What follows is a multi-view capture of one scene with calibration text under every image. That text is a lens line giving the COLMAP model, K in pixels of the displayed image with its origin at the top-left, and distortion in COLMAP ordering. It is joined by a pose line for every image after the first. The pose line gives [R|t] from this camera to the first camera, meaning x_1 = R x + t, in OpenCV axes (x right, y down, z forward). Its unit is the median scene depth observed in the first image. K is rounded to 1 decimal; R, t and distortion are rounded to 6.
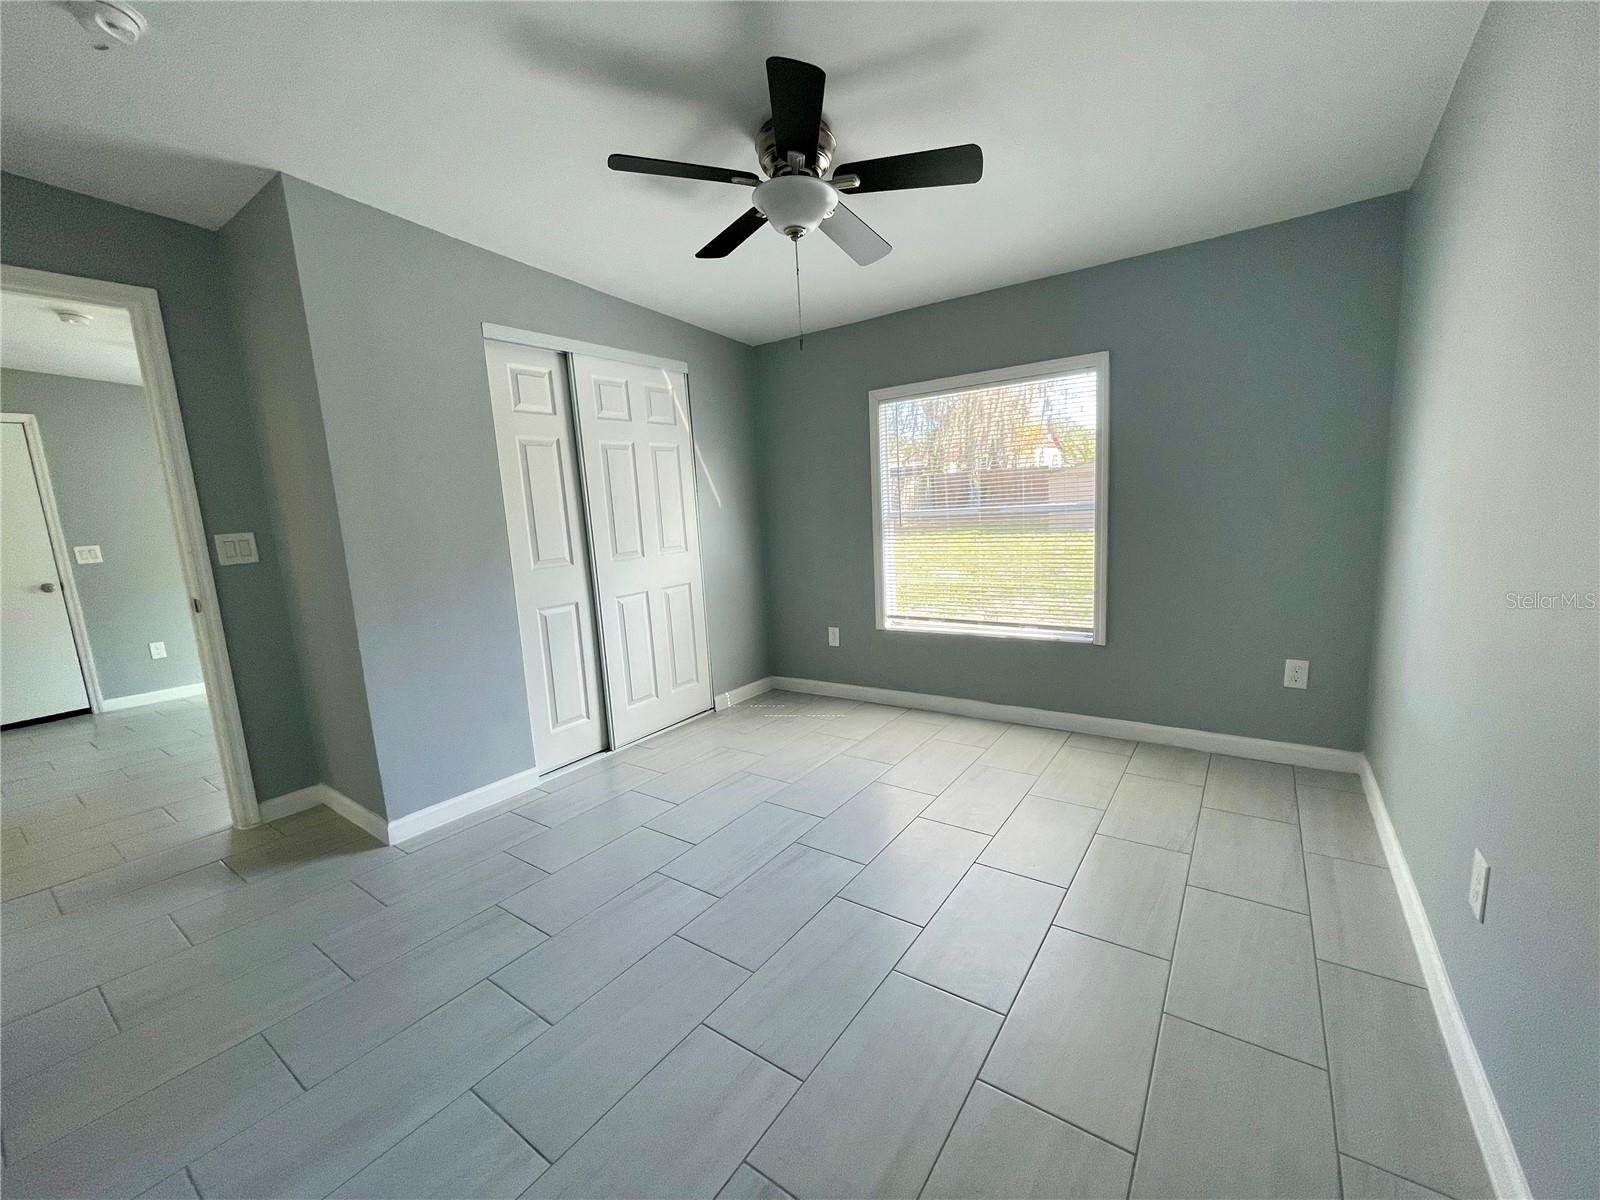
lens RADIAL K [[645.5, 0, 804.3], [0, 645.5, 601.4], [0, 0, 1]] dist [-0.001838, 0.000267]
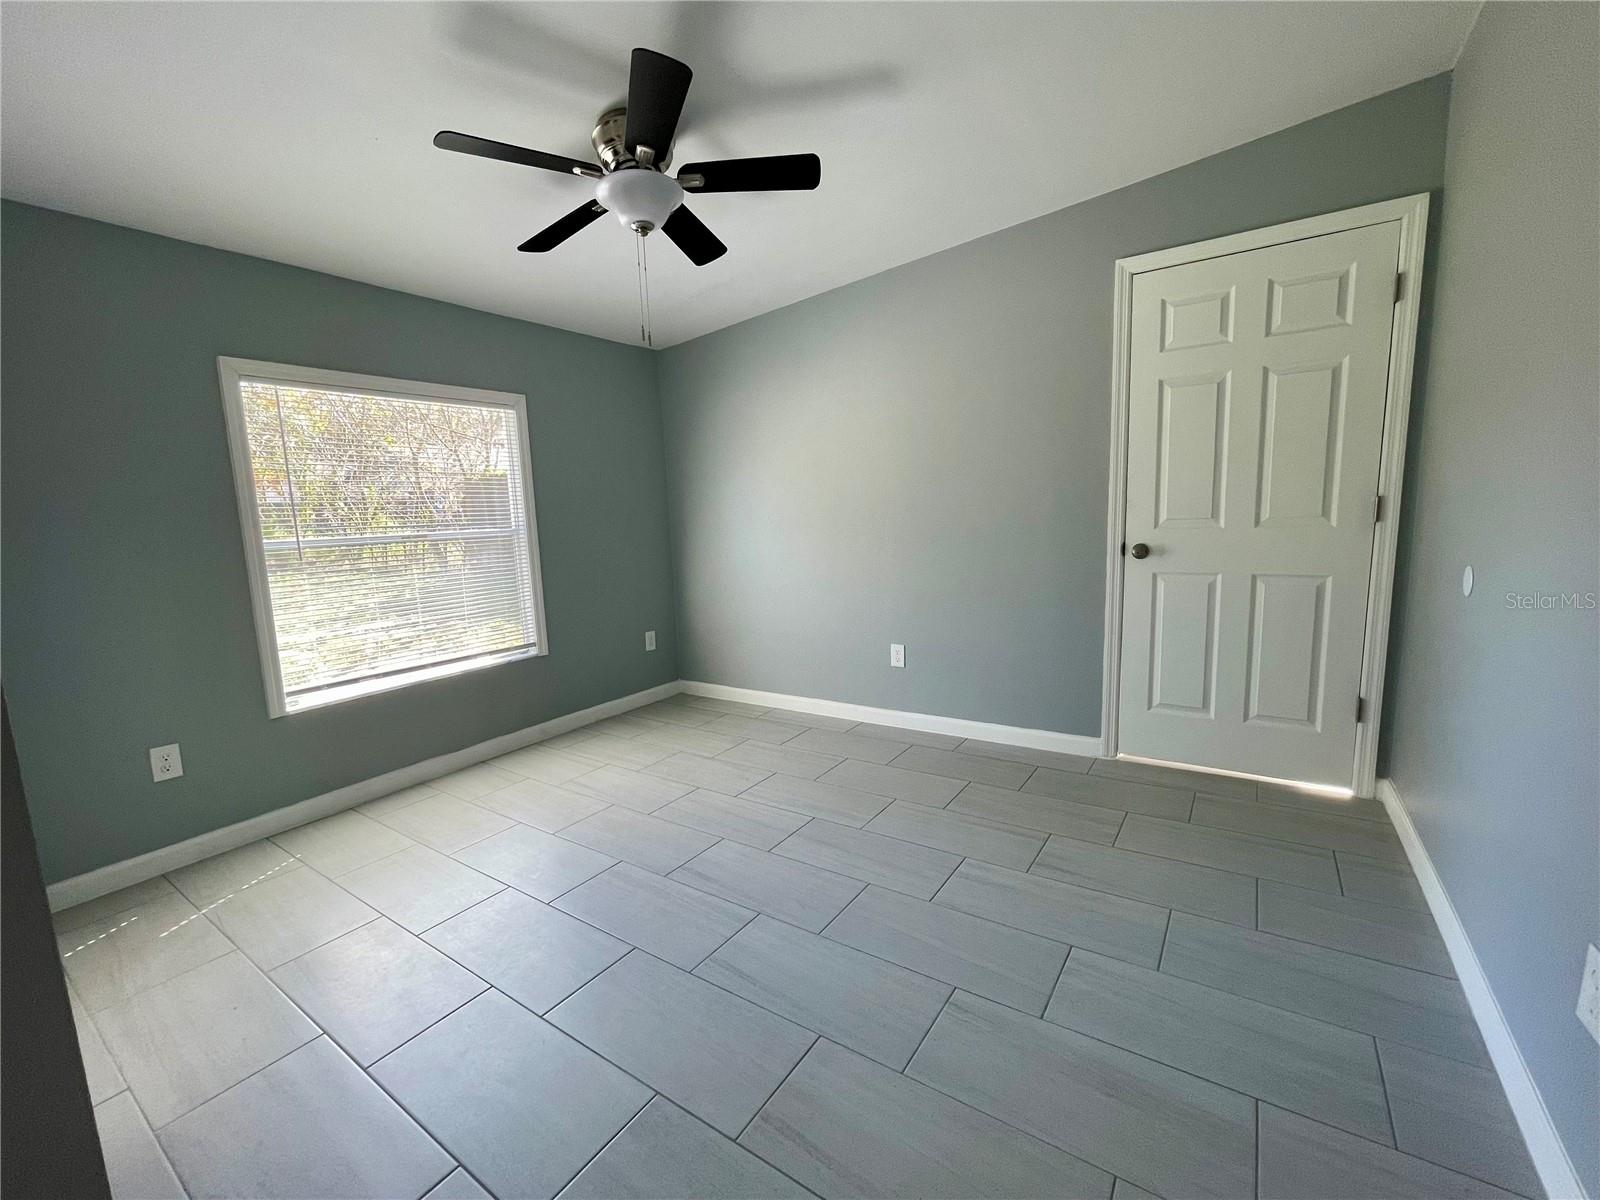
lens RADIAL K [[645.5, 0, 808.1], [0, 645.5, 596.2], [0, 0, 1]] dist [-0.001838, 0.000267]
pose [[0.000600, -0.074909, 0.997190, -0.599446], [0.195897, 0.977878, 0.073340, -0.022426], [-0.980624, 0.195303, 0.015261, 0.488362]]
